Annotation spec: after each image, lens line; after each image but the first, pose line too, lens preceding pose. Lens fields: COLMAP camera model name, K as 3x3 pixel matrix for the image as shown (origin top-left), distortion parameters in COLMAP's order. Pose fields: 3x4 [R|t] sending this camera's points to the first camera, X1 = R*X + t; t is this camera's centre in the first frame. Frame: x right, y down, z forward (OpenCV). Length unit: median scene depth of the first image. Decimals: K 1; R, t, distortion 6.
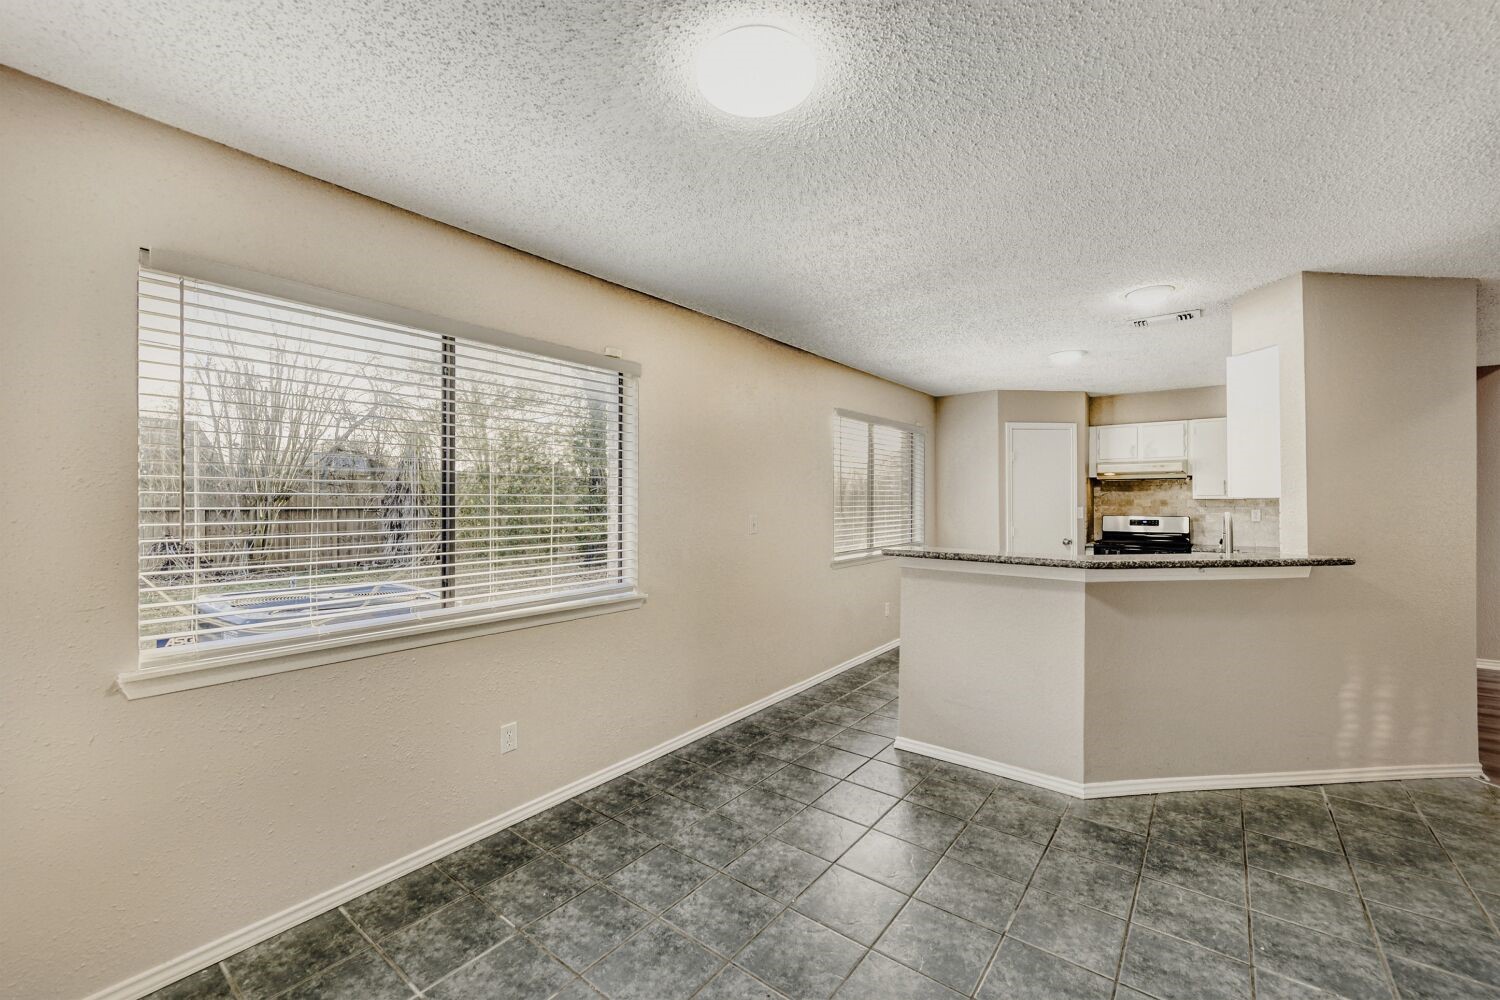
lens RADIAL K [[595.8, 0, 755.9], [0, 595.8, 508.6], [0, 0, 1]] dist [0.000255, -0.000050]
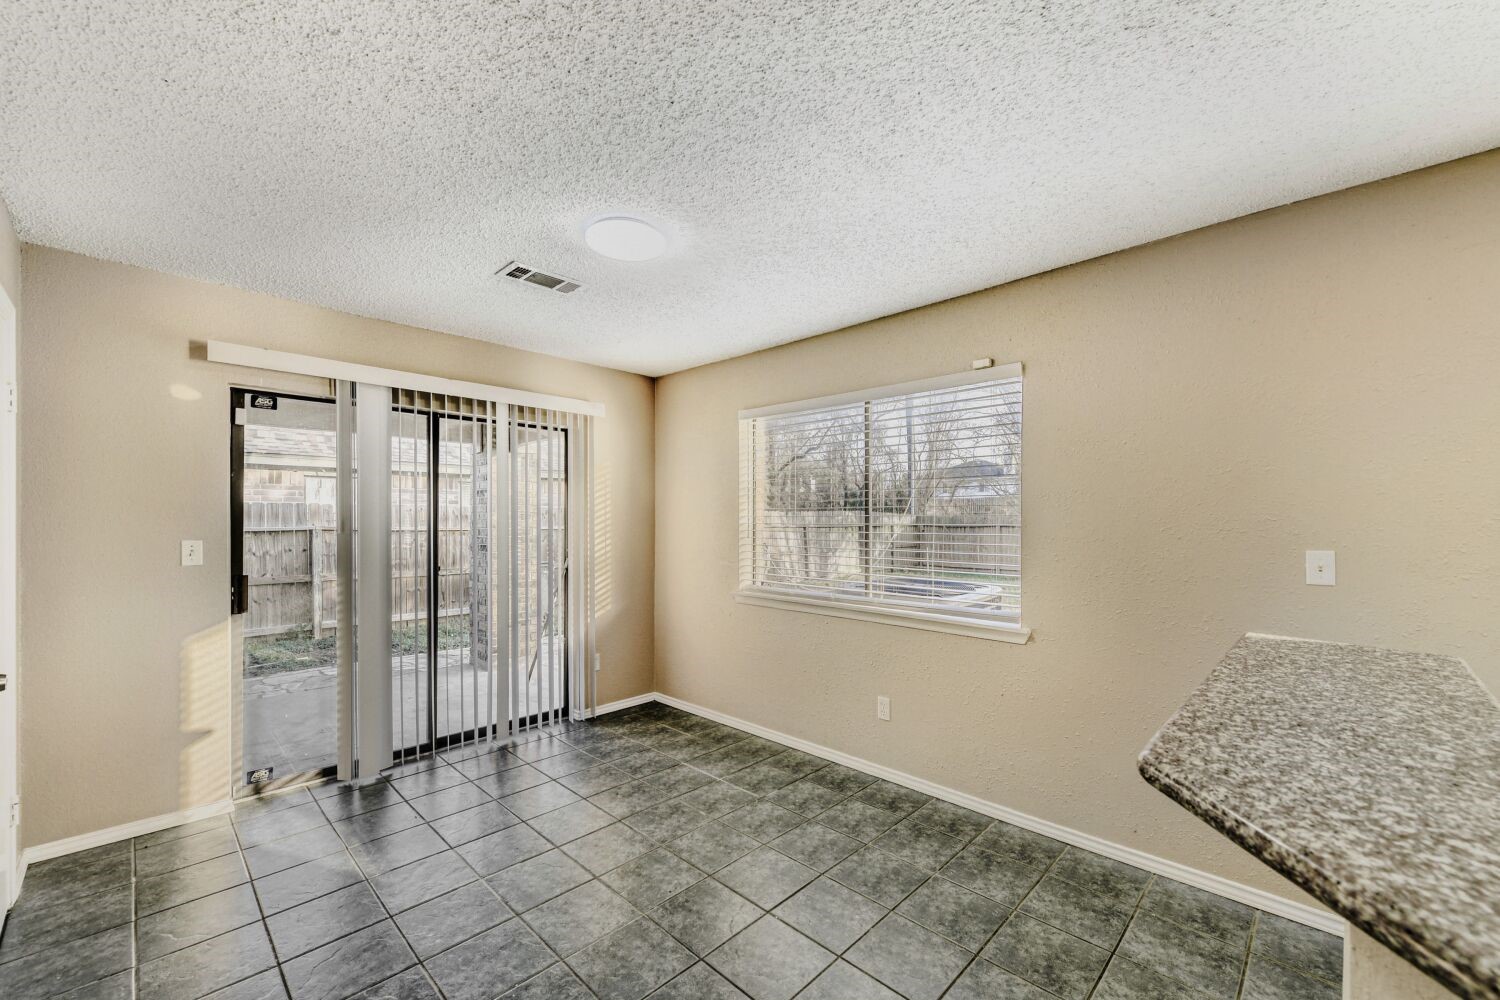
lens RADIAL K [[595.8, 0, 755.9], [0, 595.8, 508.6], [0, 0, 1]] dist [0.000255, -0.000050]
pose [[-0.111838, -0.017664, -0.993569, 0.849205], [-0.009279, 0.999817, -0.016731, -0.015062], [0.993683, 0.007348, -0.111982, 0.838605]]
